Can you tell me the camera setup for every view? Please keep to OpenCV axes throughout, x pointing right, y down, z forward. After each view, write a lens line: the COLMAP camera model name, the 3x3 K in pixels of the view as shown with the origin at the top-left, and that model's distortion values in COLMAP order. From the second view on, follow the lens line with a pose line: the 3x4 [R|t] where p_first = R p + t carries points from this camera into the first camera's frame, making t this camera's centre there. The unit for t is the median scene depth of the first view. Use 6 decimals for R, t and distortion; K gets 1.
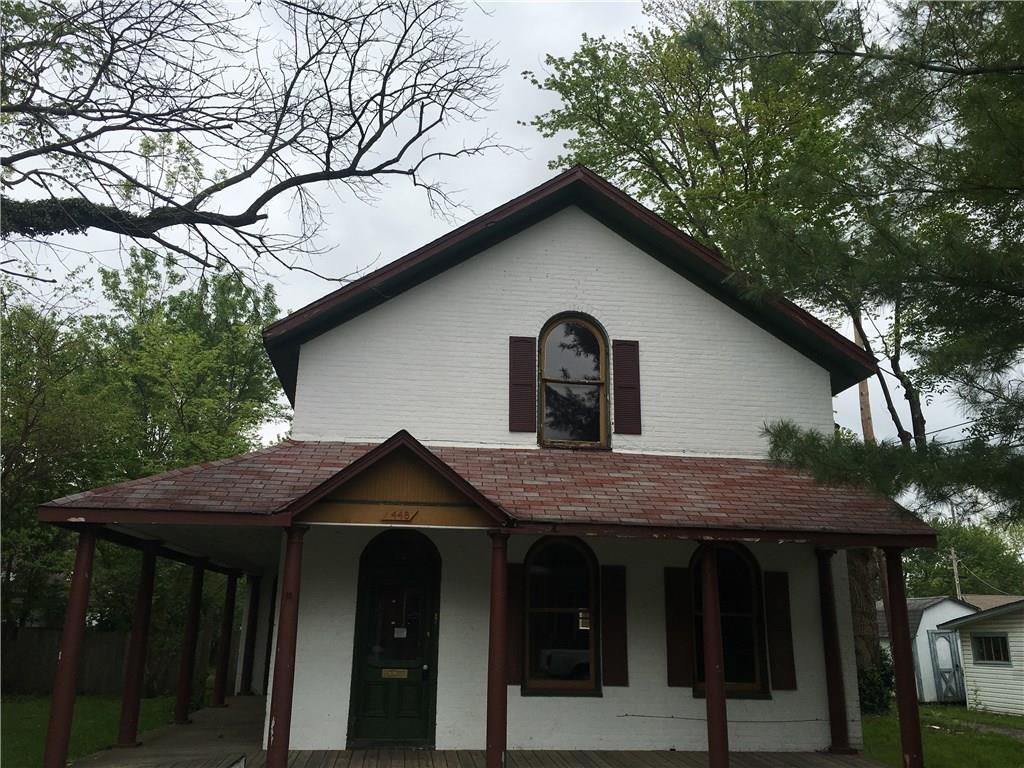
lens RADIAL K [[860.1, 0, 517.0], [0, 860.1, 385.2], [0, 0, 1]] dist [0.055776, -0.055273]
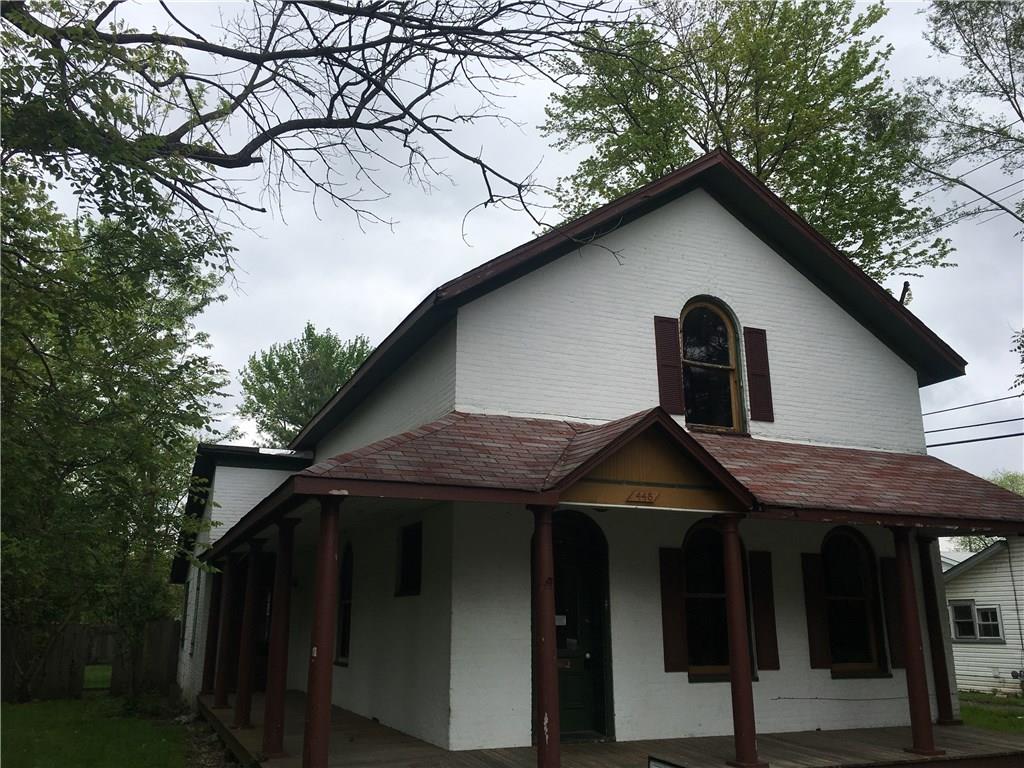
lens RADIAL K [[860.1, 0, 510.2], [0, 860.1, 383.2], [0, 0, 1]] dist [0.055776, -0.055273]
pose [[0.962588, 0.055371, 0.265251, -0.427114], [-0.058896, 0.998250, 0.005348, 0.024355], [-0.264491, -0.020770, 0.964165, 0.102914]]
